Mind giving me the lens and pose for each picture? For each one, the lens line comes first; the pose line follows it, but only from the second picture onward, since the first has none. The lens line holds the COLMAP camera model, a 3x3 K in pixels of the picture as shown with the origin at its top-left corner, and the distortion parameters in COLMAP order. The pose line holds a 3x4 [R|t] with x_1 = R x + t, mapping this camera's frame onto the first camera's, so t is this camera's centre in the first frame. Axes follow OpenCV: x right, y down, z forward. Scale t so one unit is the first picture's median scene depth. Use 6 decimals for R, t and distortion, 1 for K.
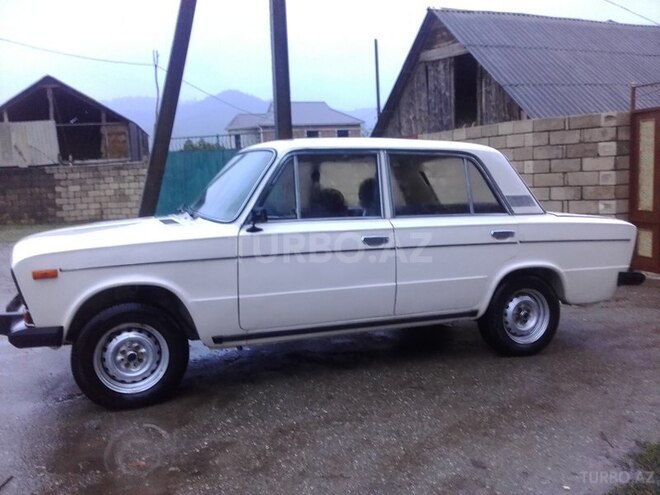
lens RADIAL K [[633.5, 0, 330.0], [0, 633.5, 247.5], [0, 0, 1]] dist [0.008112, -0.018075]
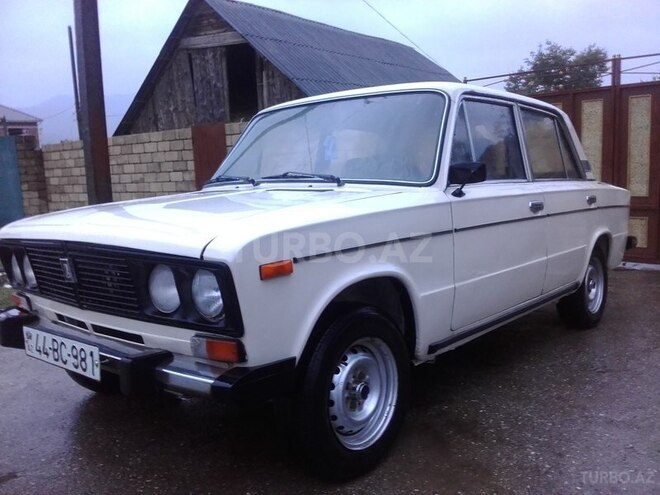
lens RADIAL K [[633.5, 0, 330.0], [0, 633.5, 247.5], [0, 0, 1]] dist [0.008112, -0.018075]
pose [[0.862007, -0.053890, 0.504024, -0.160810], [0.060936, 0.998139, 0.002505, 0.006087], [-0.503221, 0.028554, 0.863686, 0.112371]]
